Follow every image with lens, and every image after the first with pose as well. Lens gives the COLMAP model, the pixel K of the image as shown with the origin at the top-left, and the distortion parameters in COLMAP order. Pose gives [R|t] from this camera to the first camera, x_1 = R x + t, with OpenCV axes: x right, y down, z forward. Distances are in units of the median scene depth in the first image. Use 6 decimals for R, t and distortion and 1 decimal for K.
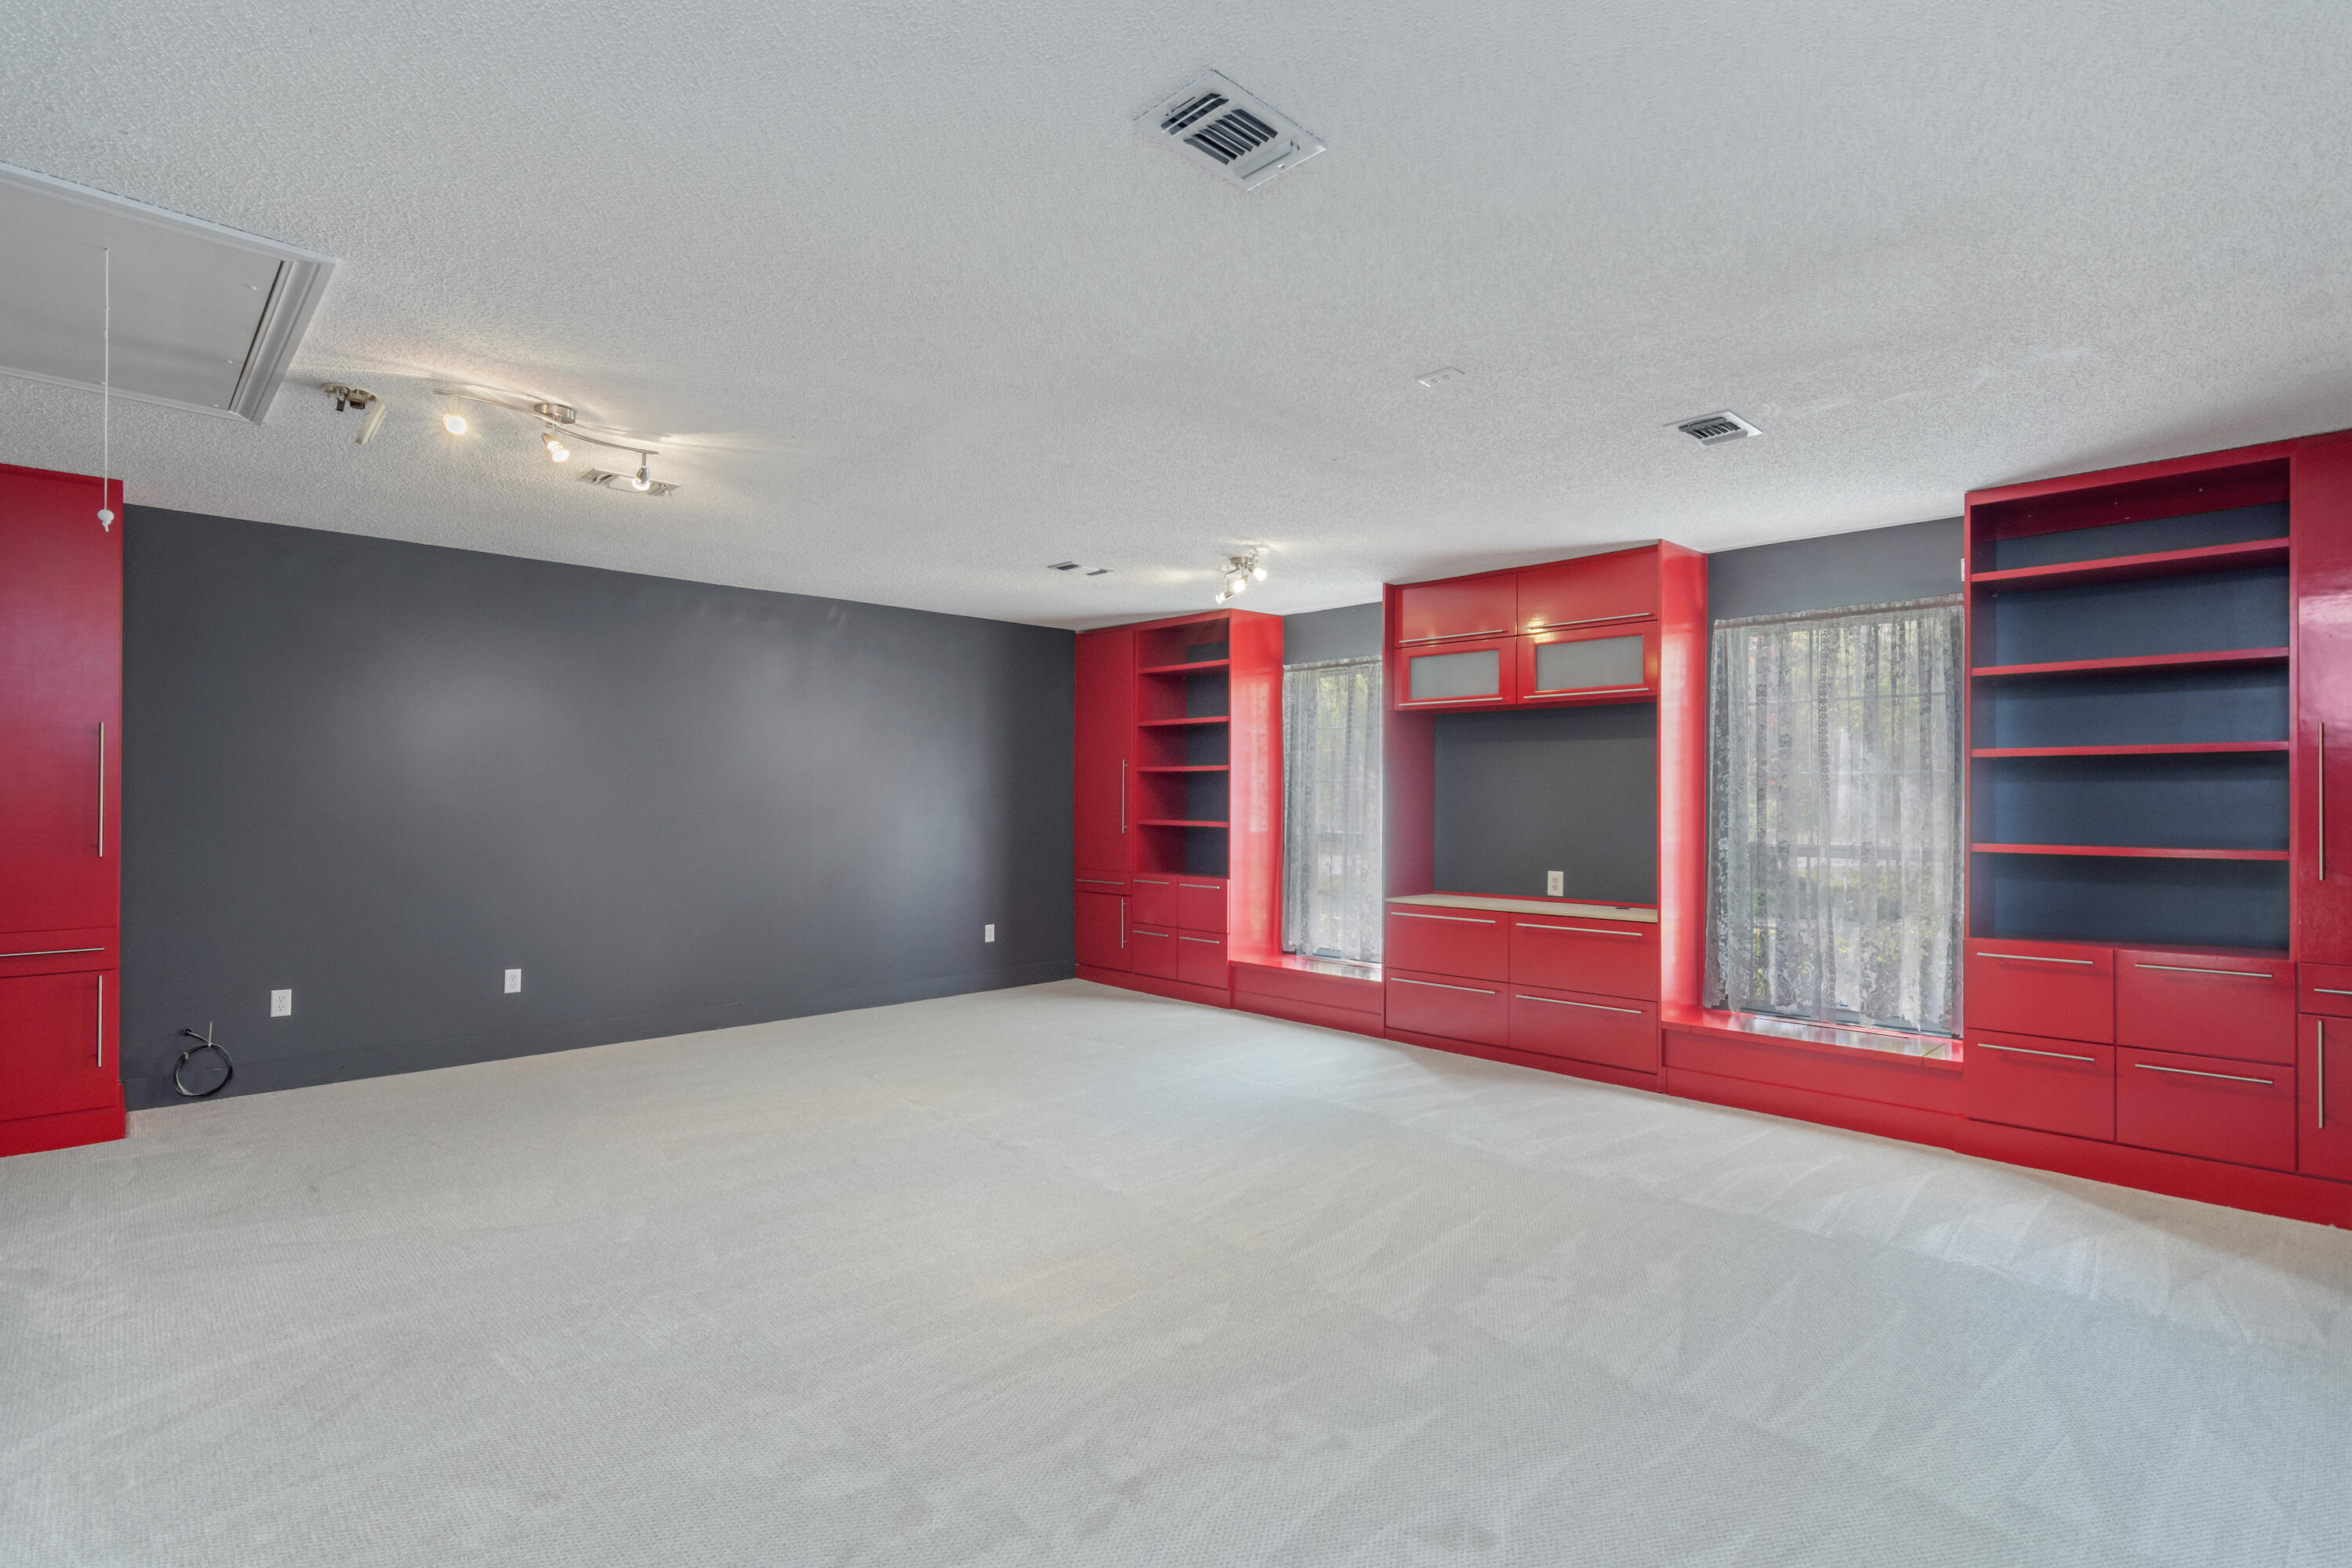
lens RADIAL K [[1146.3, 0, 1176.0], [0, 1146.3, 784.0], [0, 0, 1]] dist [-0.003206, -0.000423]
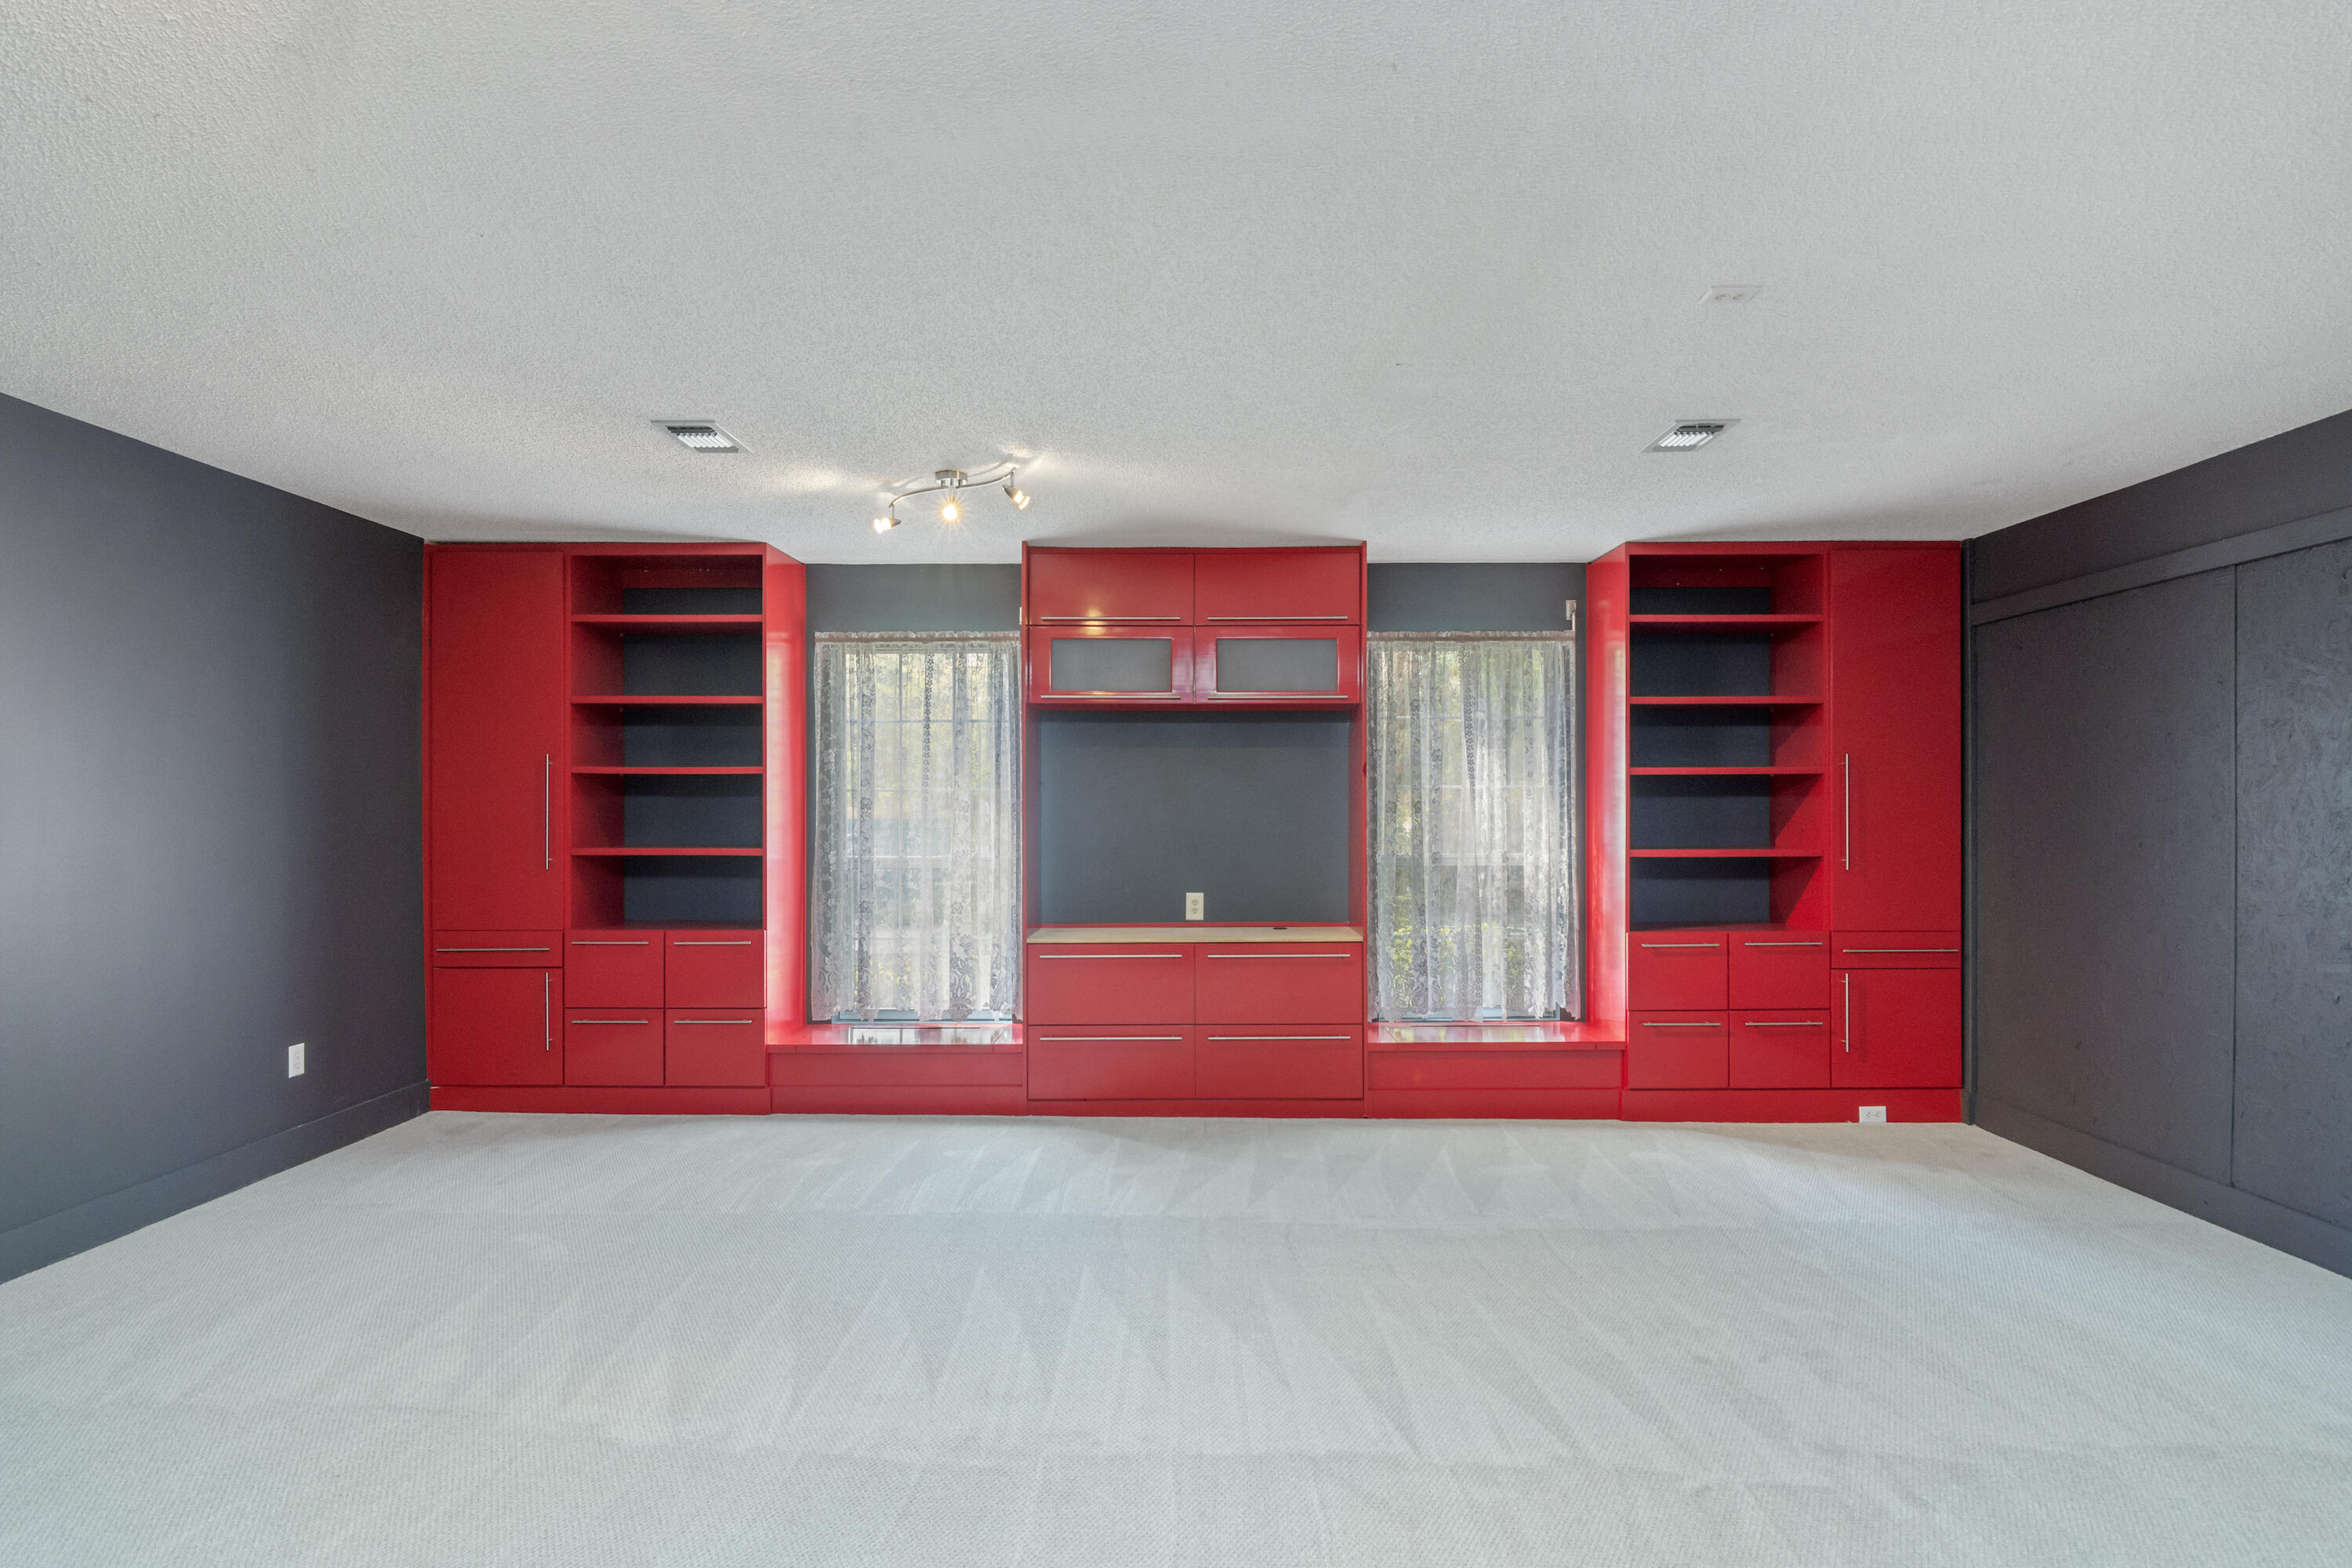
lens RADIAL K [[1194.4, 0, 1178.5], [0, 1194.4, 802.7], [0, 0, 1]] dist [0.016046, -0.000022]
pose [[0.693444, 0.001536, 0.720509, -0.344433], [-0.004574, 0.999987, 0.002270, 0.003380], [-0.720496, -0.004870, 0.693442, 0.350738]]
